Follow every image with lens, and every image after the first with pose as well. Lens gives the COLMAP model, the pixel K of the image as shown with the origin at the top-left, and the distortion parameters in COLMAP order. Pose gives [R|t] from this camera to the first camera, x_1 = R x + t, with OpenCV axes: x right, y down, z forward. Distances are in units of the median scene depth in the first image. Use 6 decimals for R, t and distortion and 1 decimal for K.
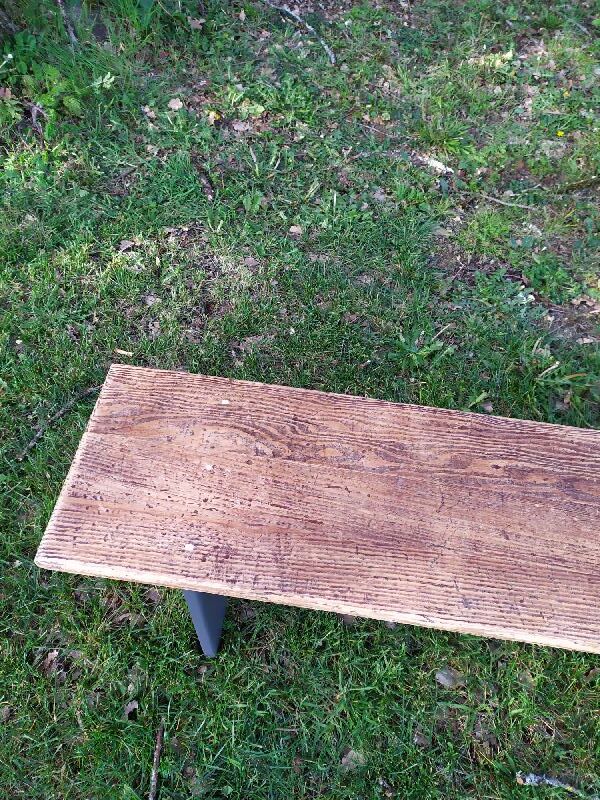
lens RADIAL K [[594.8, 0, 291.7], [0, 594.8, 396.4], [0, 0, 1]] dist [0.043655, -0.039512]
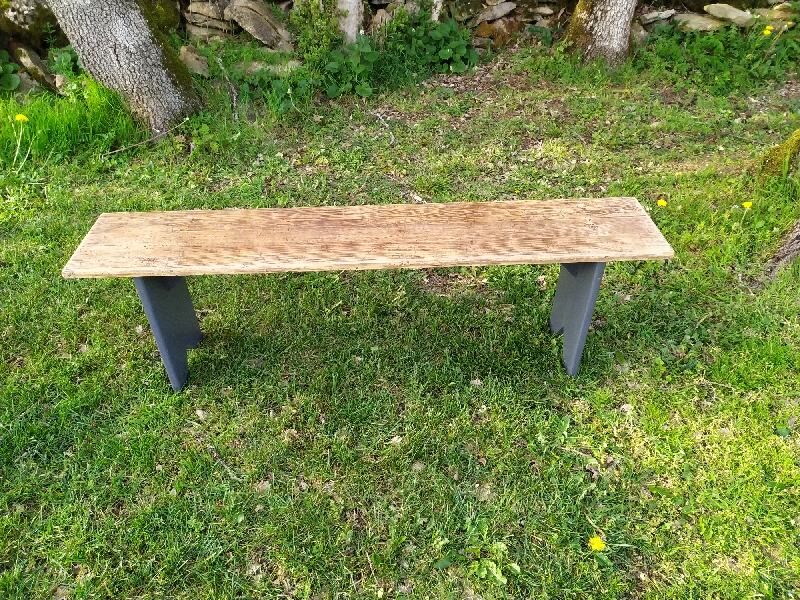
lens RADIAL K [[594.8, 0, 400.6], [0, 594.8, 305.3], [0, 0, 1]] dist [0.043655, -0.039512]
pose [[0.949555, 0.137676, -0.281765, 0.656341], [-0.224641, 0.925543, -0.304805, 0.315665], [0.218821, 0.352725, 0.909782, -0.251620]]
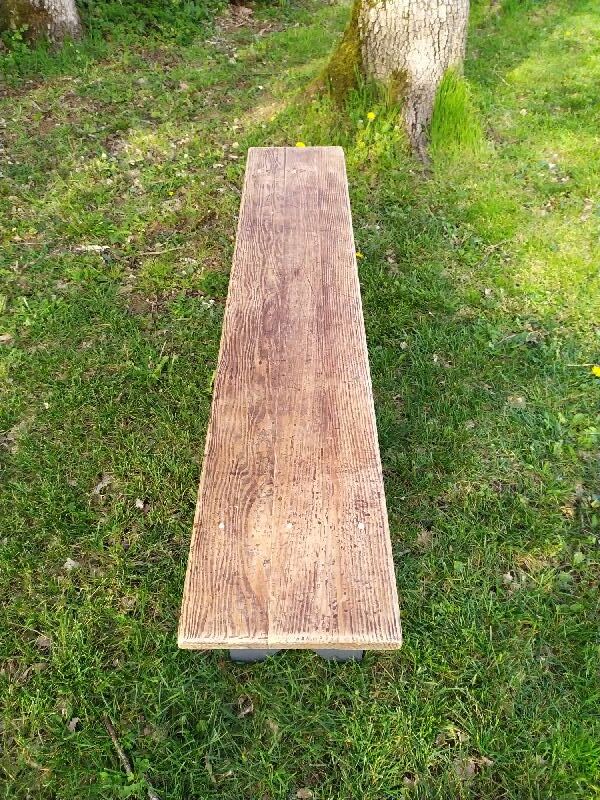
lens RADIAL K [[594.8, 0, 287.9], [0, 594.8, 400.6], [0, 0, 1]] dist [0.043655, -0.039512]
pose [[0.797705, -0.470337, 0.377425, -0.045578], [0.525077, 0.849518, -0.051127, 0.141398], [-0.296583, 0.238961, 0.924628, -0.154832]]
